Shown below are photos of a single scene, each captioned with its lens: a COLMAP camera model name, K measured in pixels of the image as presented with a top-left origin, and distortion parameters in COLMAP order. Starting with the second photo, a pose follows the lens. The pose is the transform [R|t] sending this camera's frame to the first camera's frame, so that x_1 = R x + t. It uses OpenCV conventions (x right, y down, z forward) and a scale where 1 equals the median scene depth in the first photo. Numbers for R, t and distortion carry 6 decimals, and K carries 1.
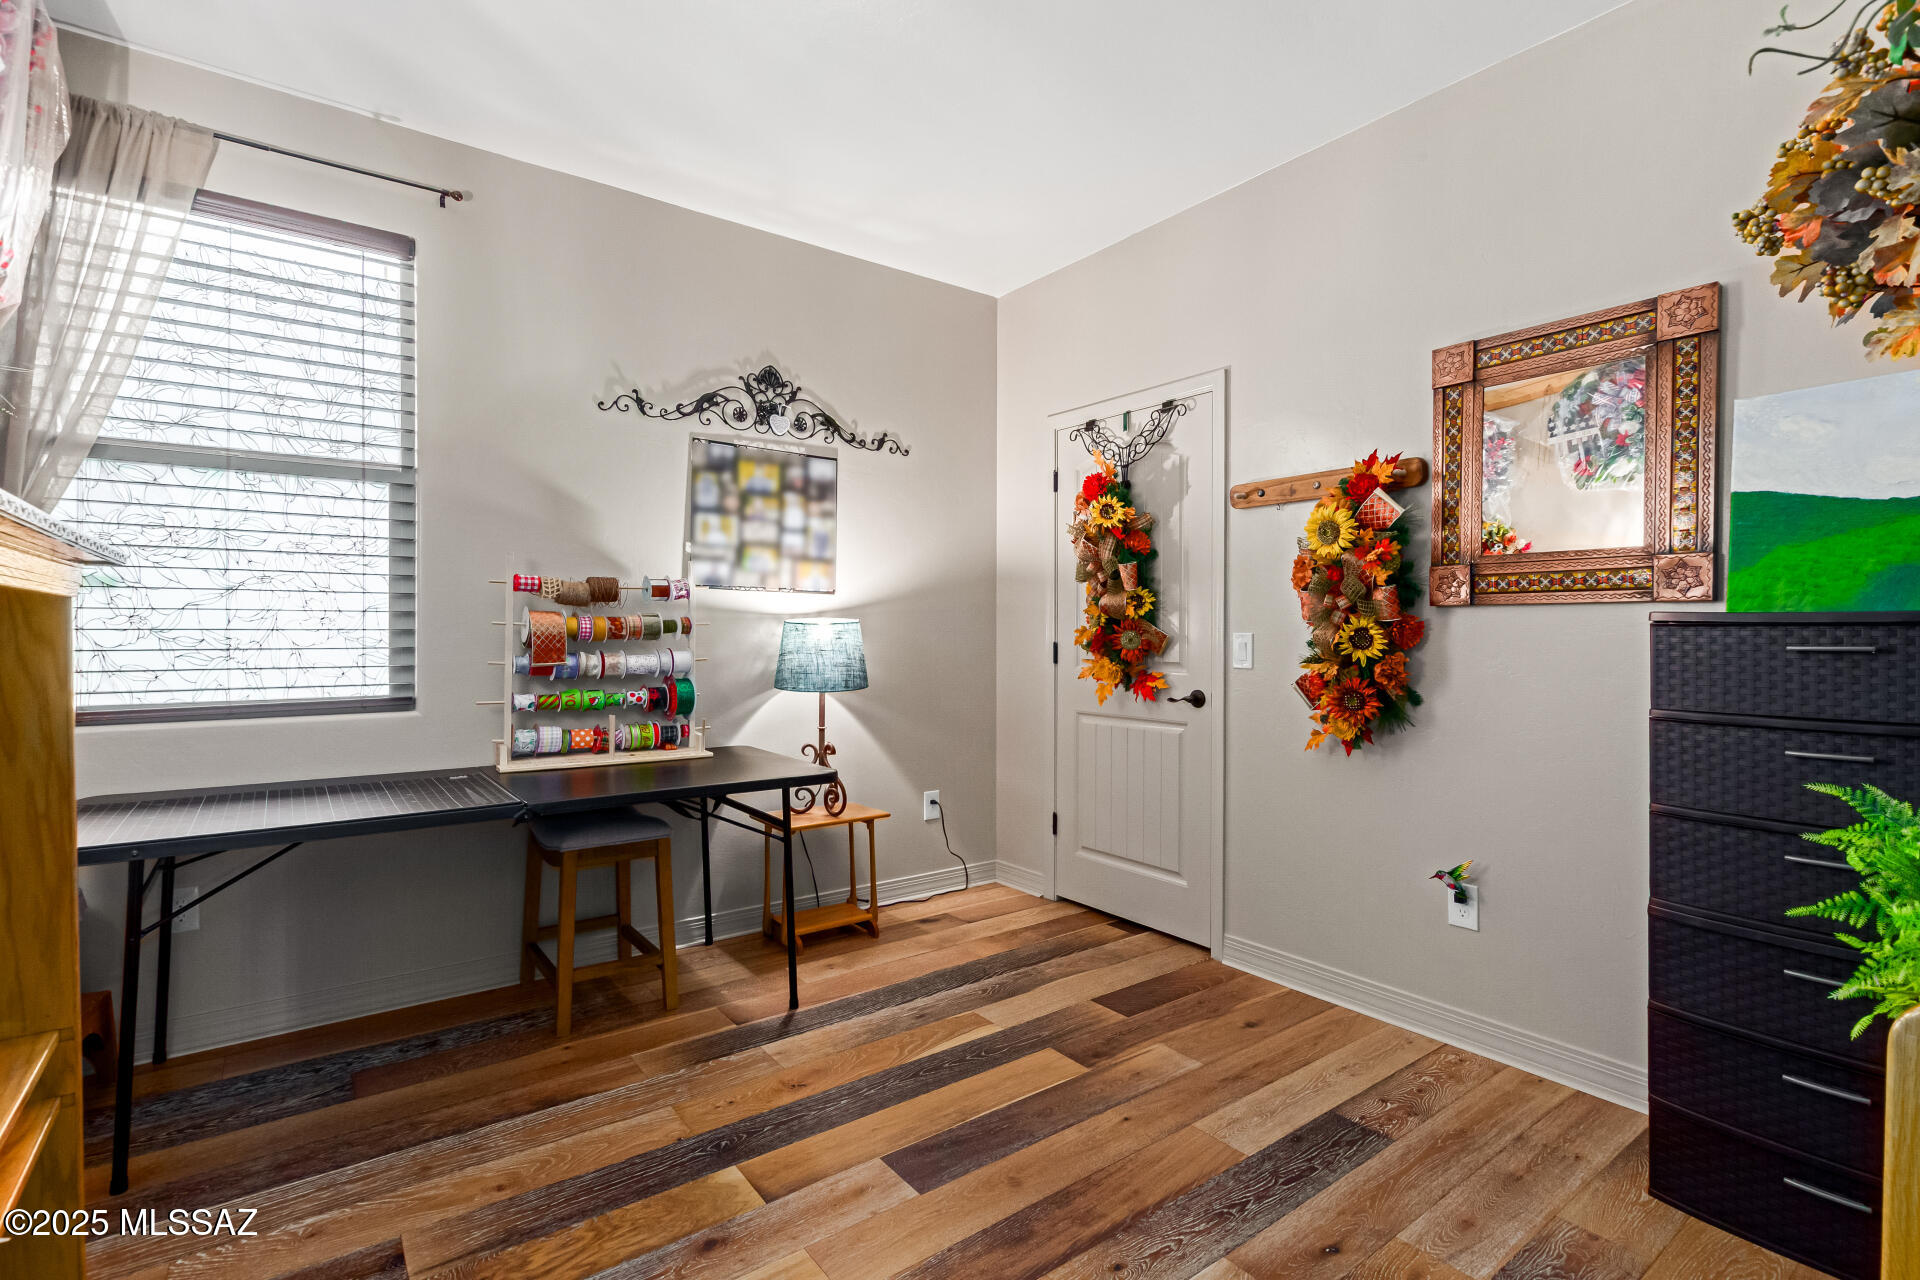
lens RADIAL K [[889.3, 0, 959.9], [0, 889.3, 640.5], [0, 0, 1]] dist [-0.000199, 0.000011]
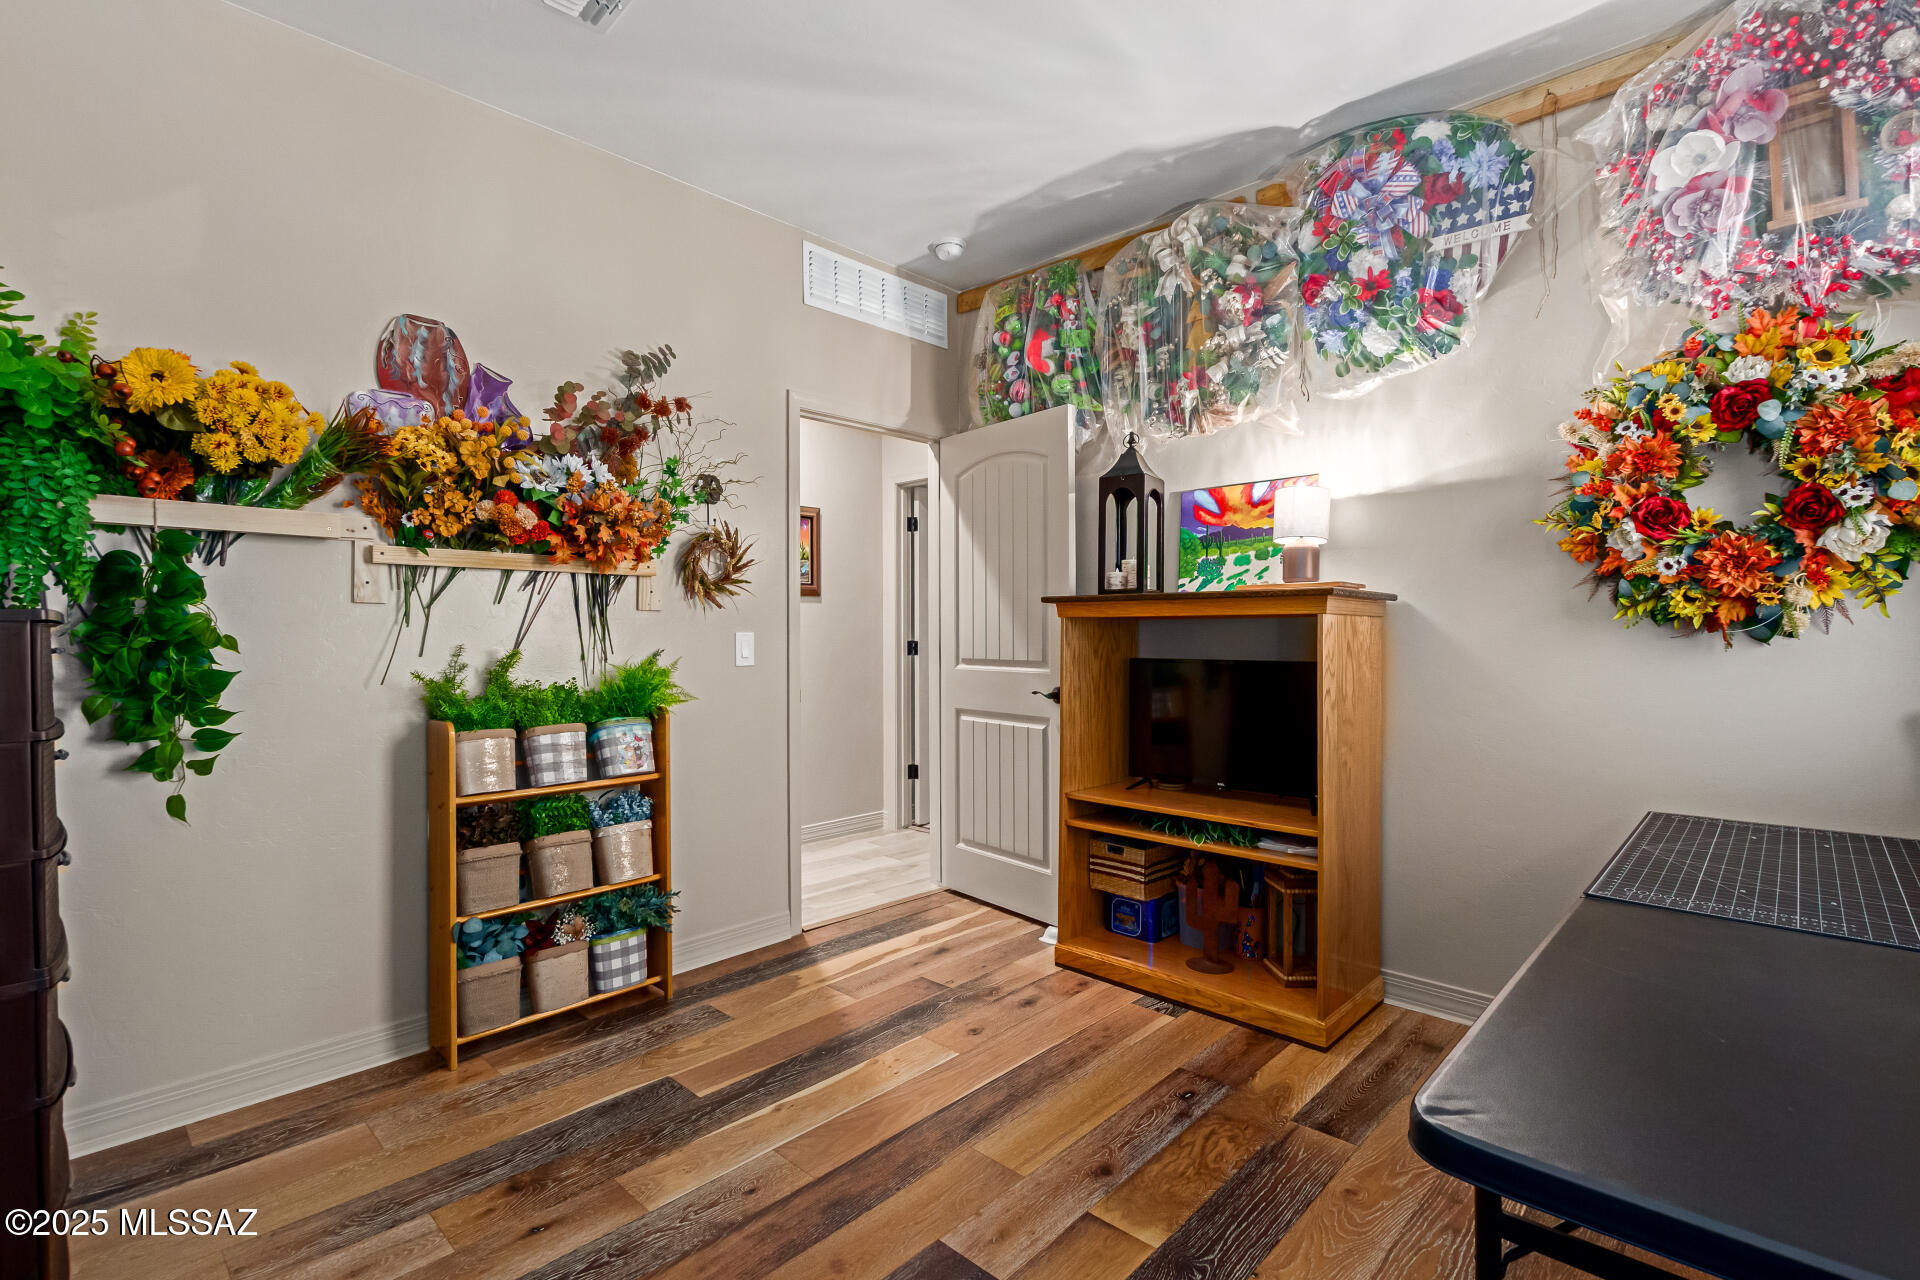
lens RADIAL K [[889.3, 0, 958.7], [0, 889.3, 637.6], [0, 0, 1]] dist [-0.000199, 0.000011]
pose [[-0.985266, 0.004280, -0.170974, 0.095399], [0.001500, 0.999865, 0.016387, -0.032497], [0.171021, 0.015889, -0.985139, 1.961376]]
